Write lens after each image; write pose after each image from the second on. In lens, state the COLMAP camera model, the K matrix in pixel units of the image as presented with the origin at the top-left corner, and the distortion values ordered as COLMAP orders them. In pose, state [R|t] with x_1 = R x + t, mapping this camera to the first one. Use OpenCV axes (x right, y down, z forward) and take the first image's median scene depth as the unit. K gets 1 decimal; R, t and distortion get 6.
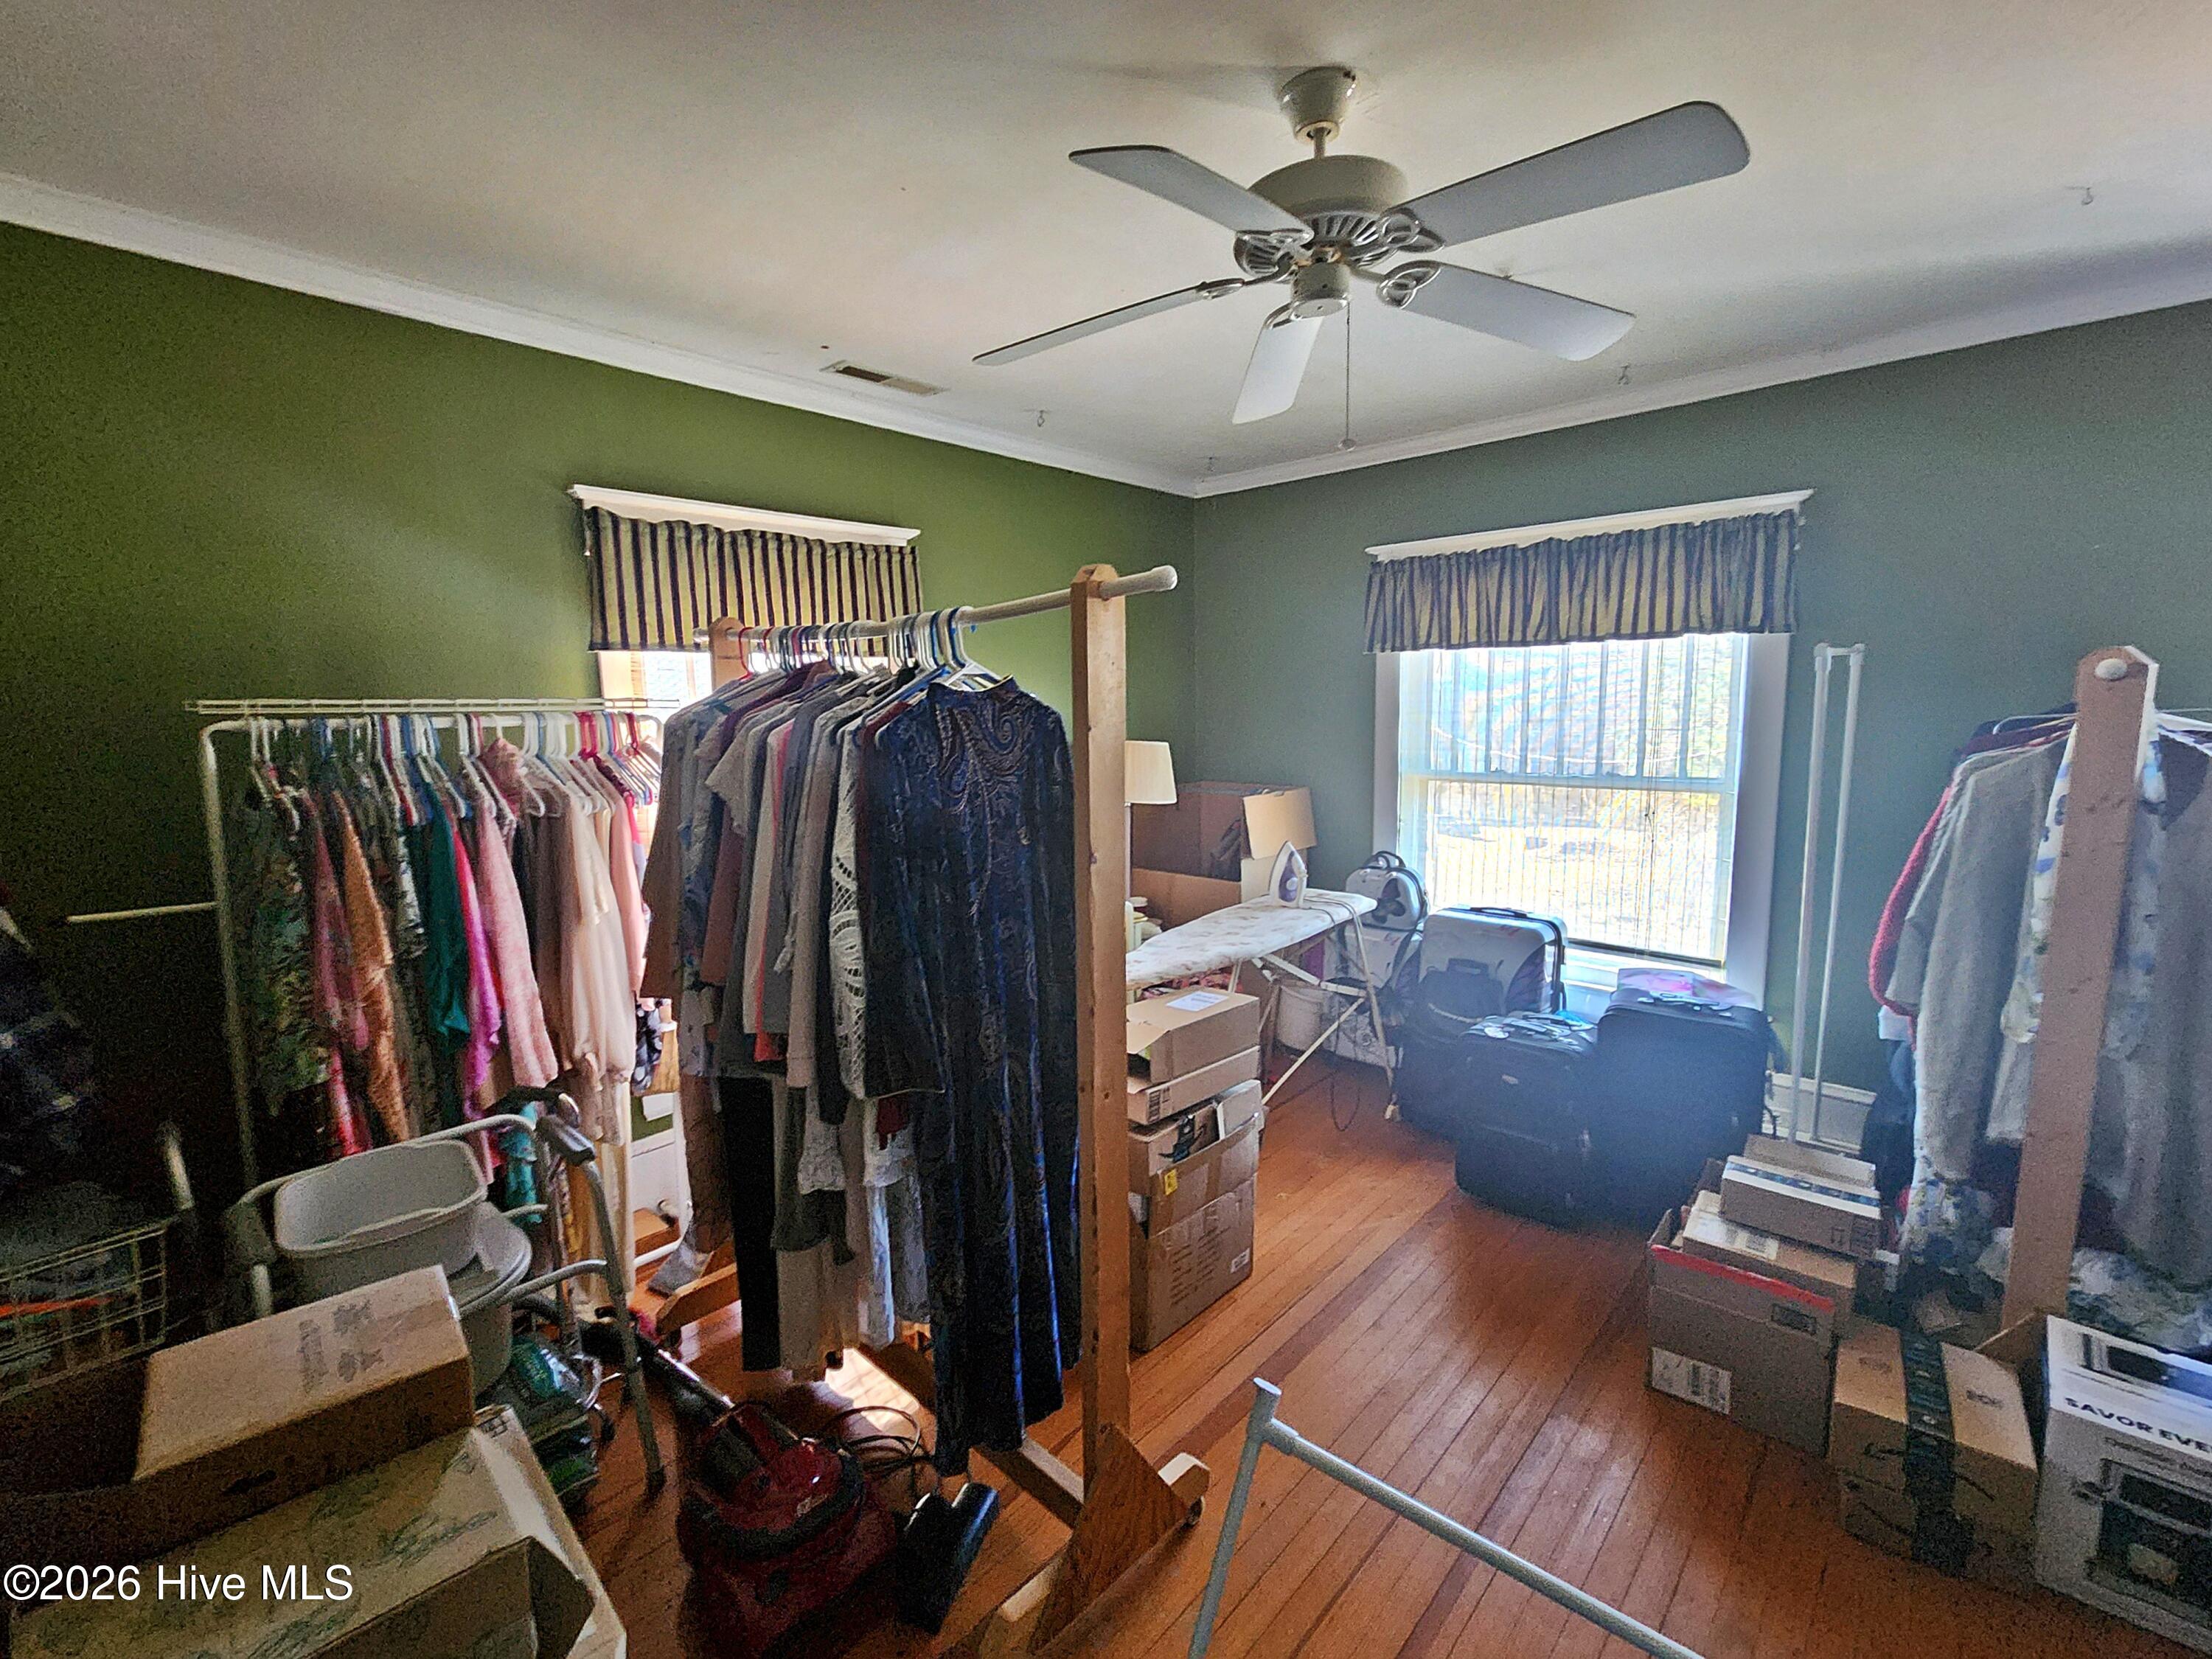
lens RADIAL K [[921.5, 0, 1112.5], [0, 921.5, 841.4], [0, 0, 1]] dist [-0.002284, -0.000497]
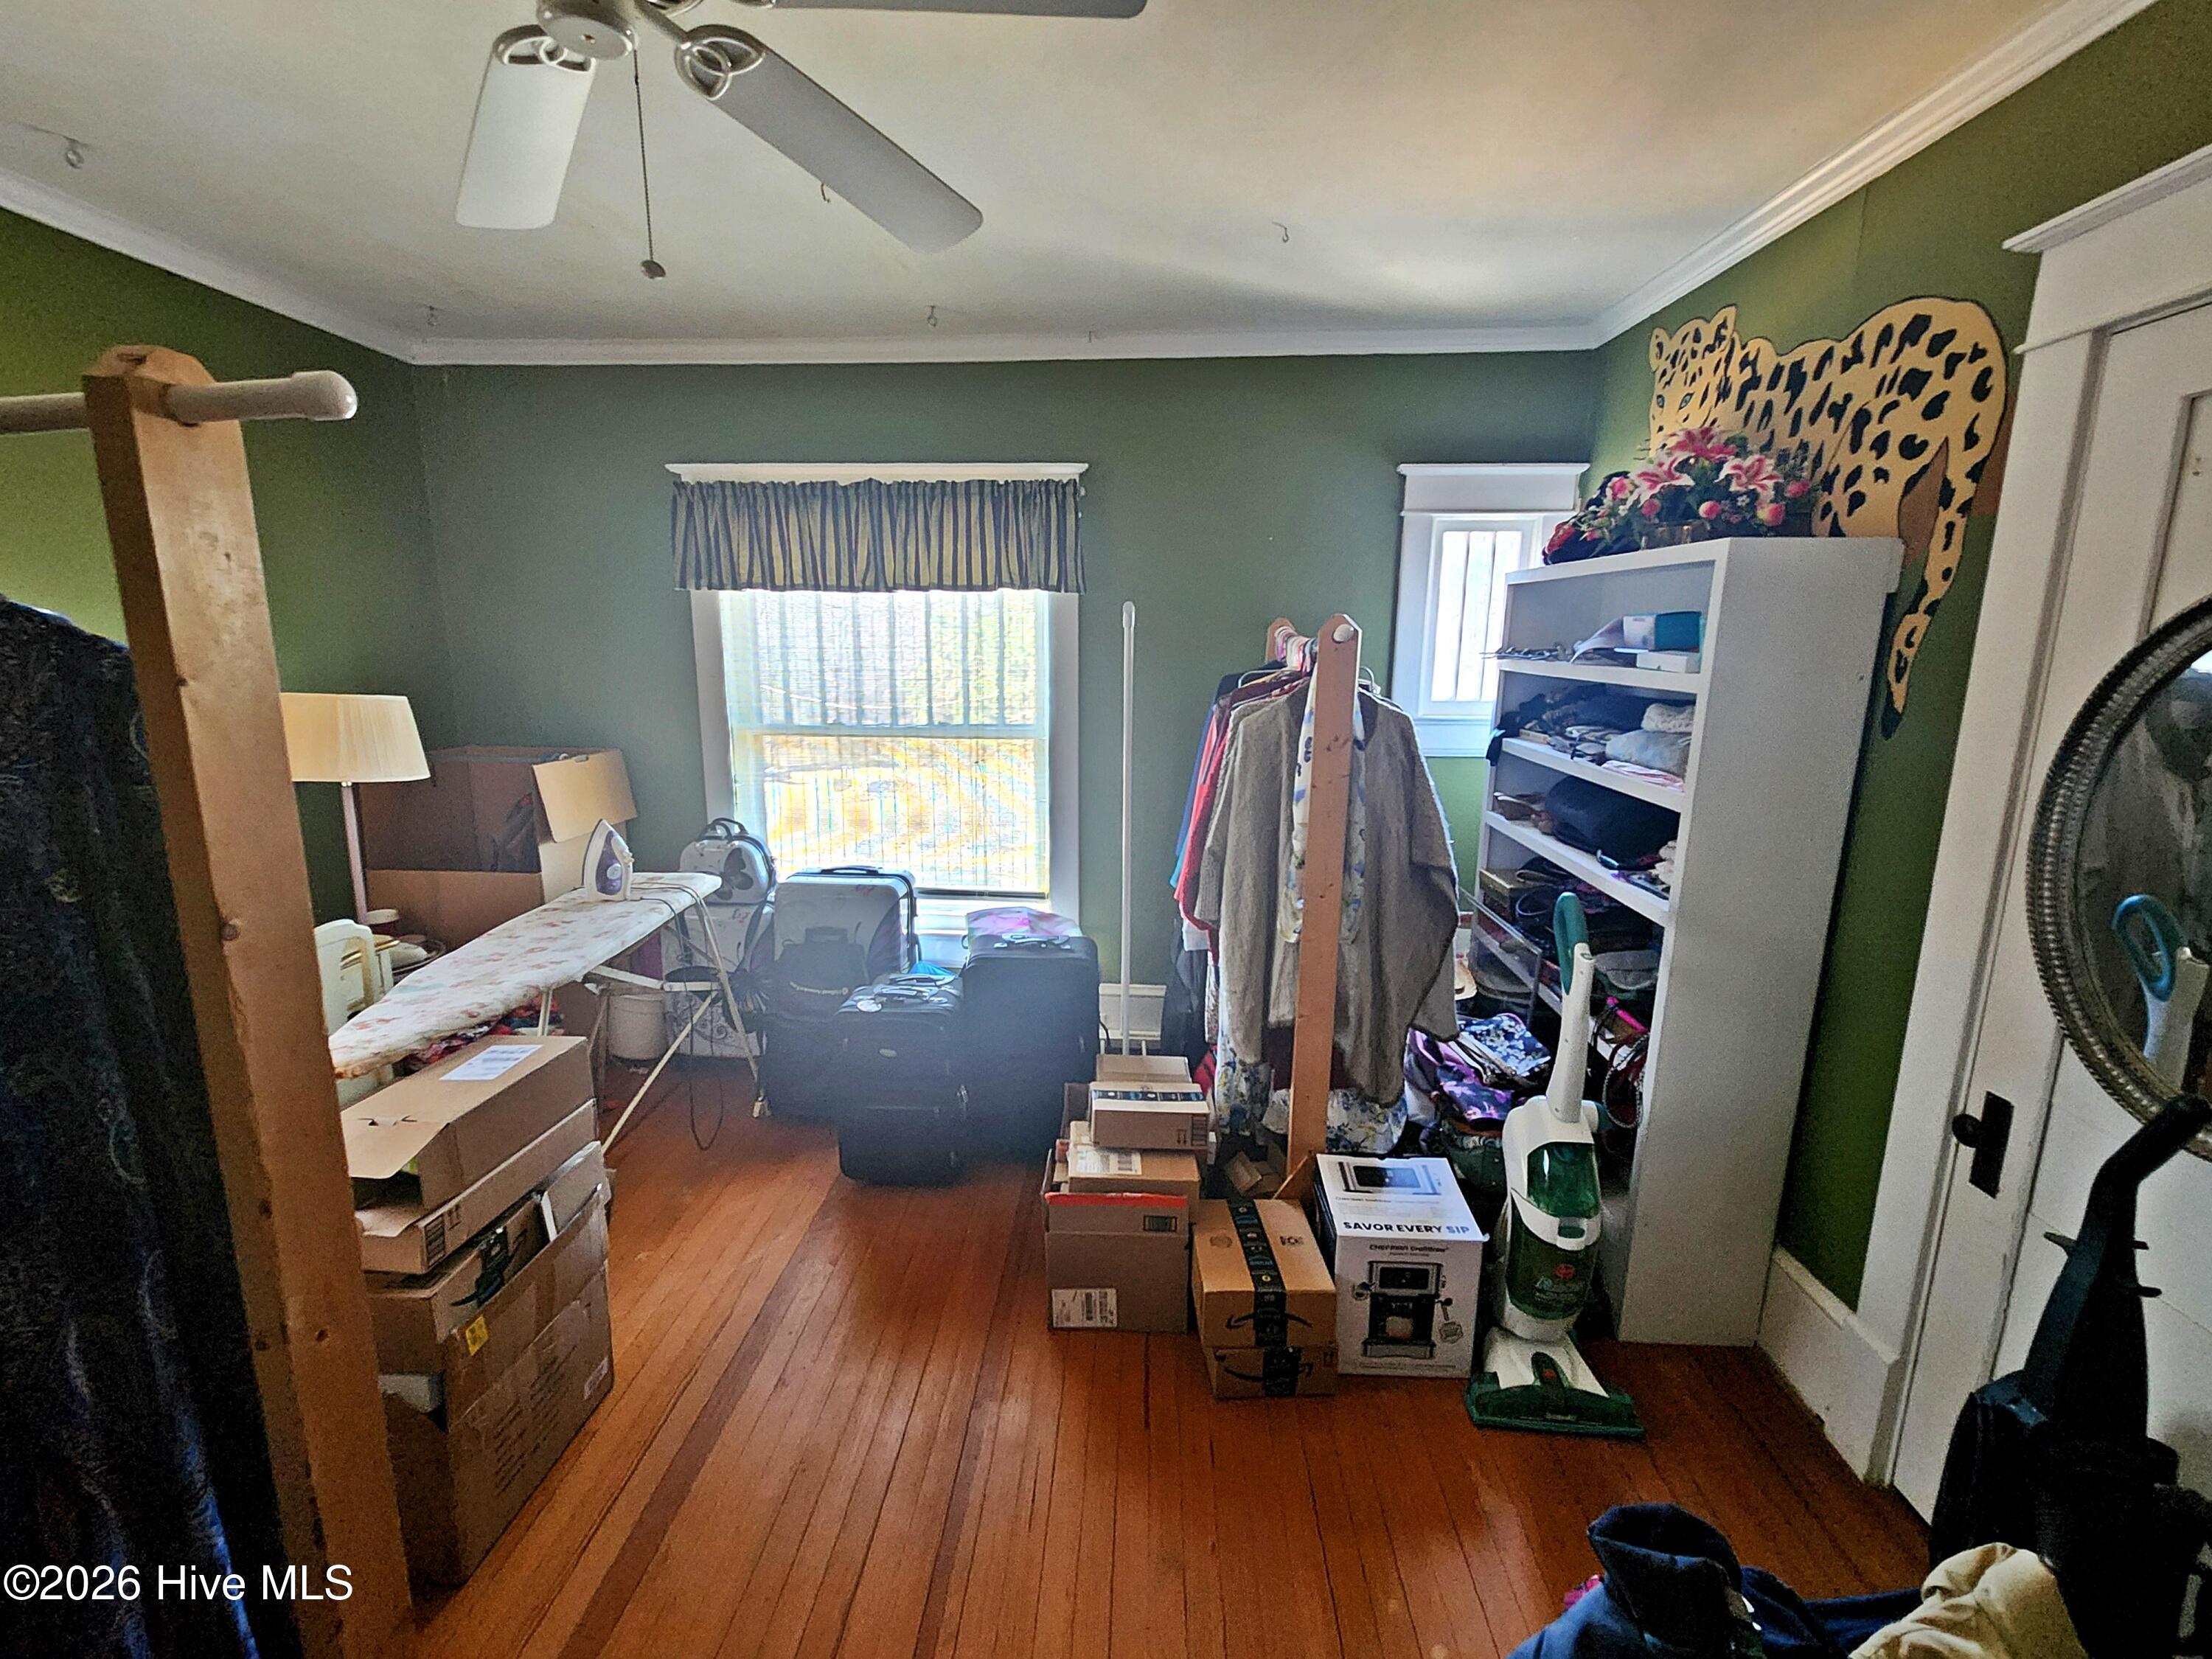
lens RADIAL K [[942.0, 0, 1083.5], [0, 942.0, 833.5], [0, 0, 1]] dist [-0.000706, 0.002006]
pose [[0.782538, -0.096757, 0.615039, 0.018544], [0.070729, 0.995271, 0.066584, -0.019220], [-0.618573, -0.008604, 0.785680, 0.143274]]
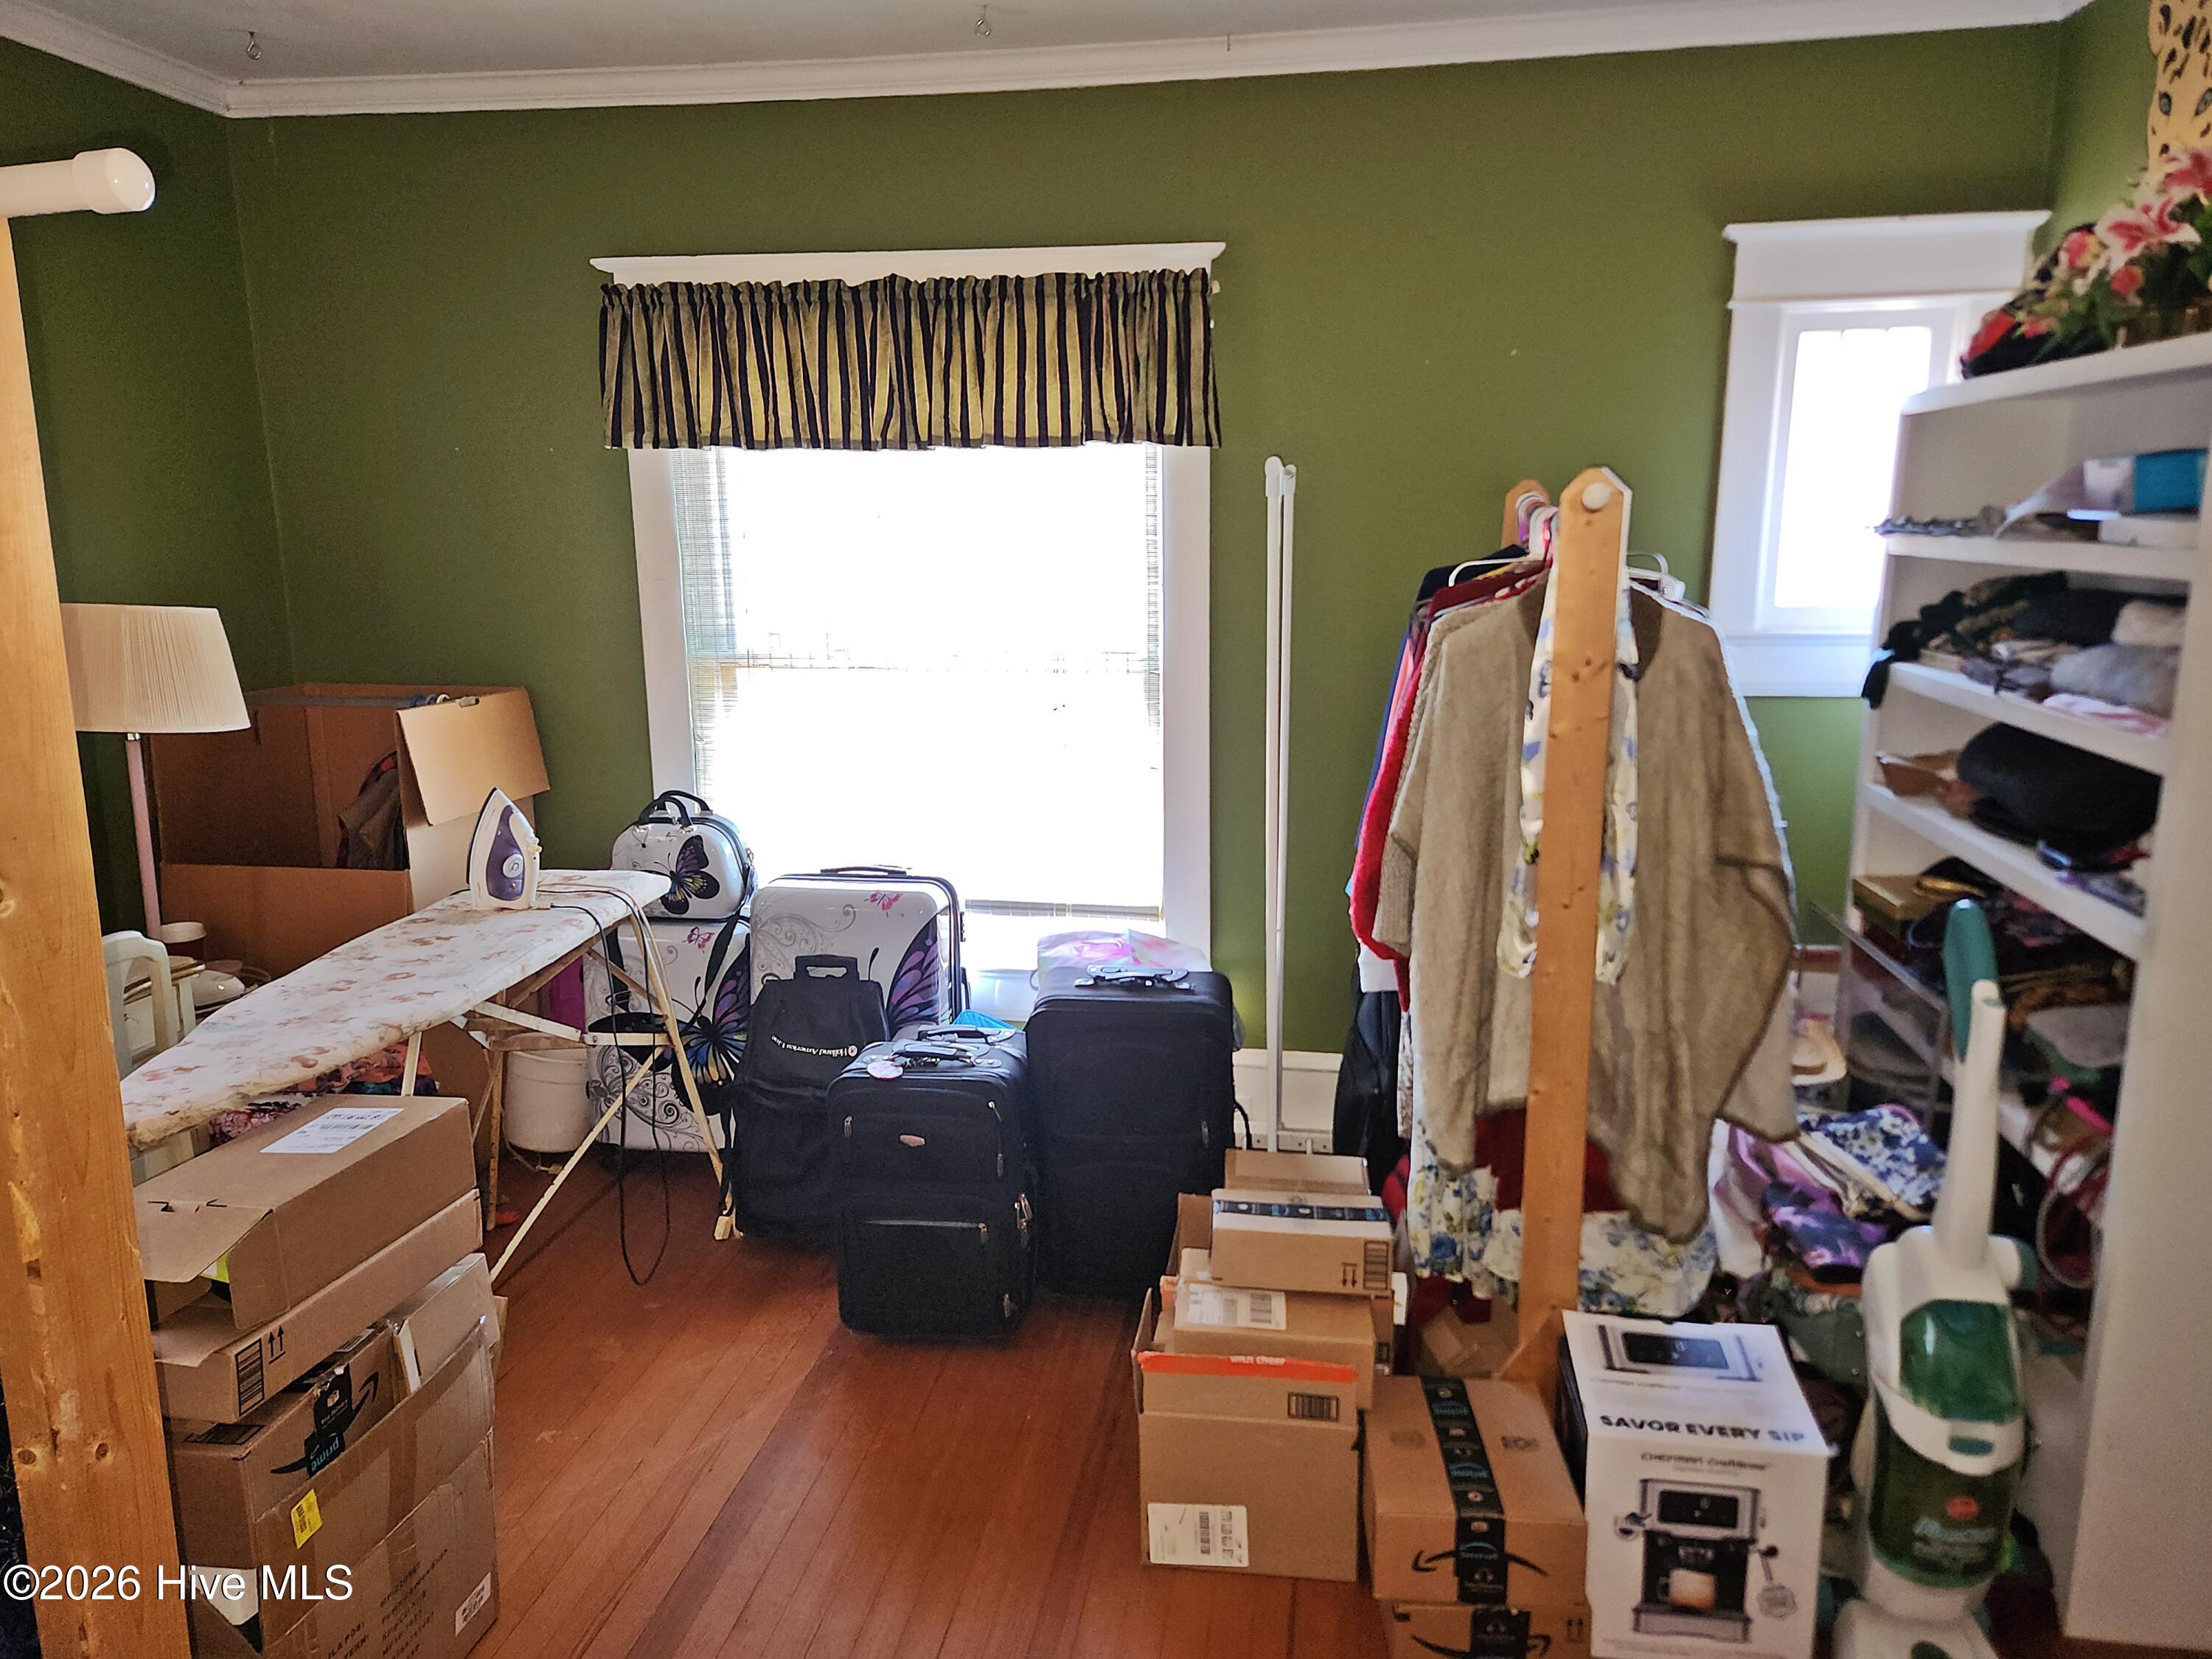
lens RADIAL K [[1474.4, 0, 1109.0], [0, 1474.4, 825.4], [0, 0, 1]] dist [0.069948, -0.038510]
pose [[0.833289, -0.091619, 0.545193, 0.014240], [0.070795, 0.995737, 0.059128, -0.007645], [-0.548286, -0.010674, 0.836223, 0.099491]]
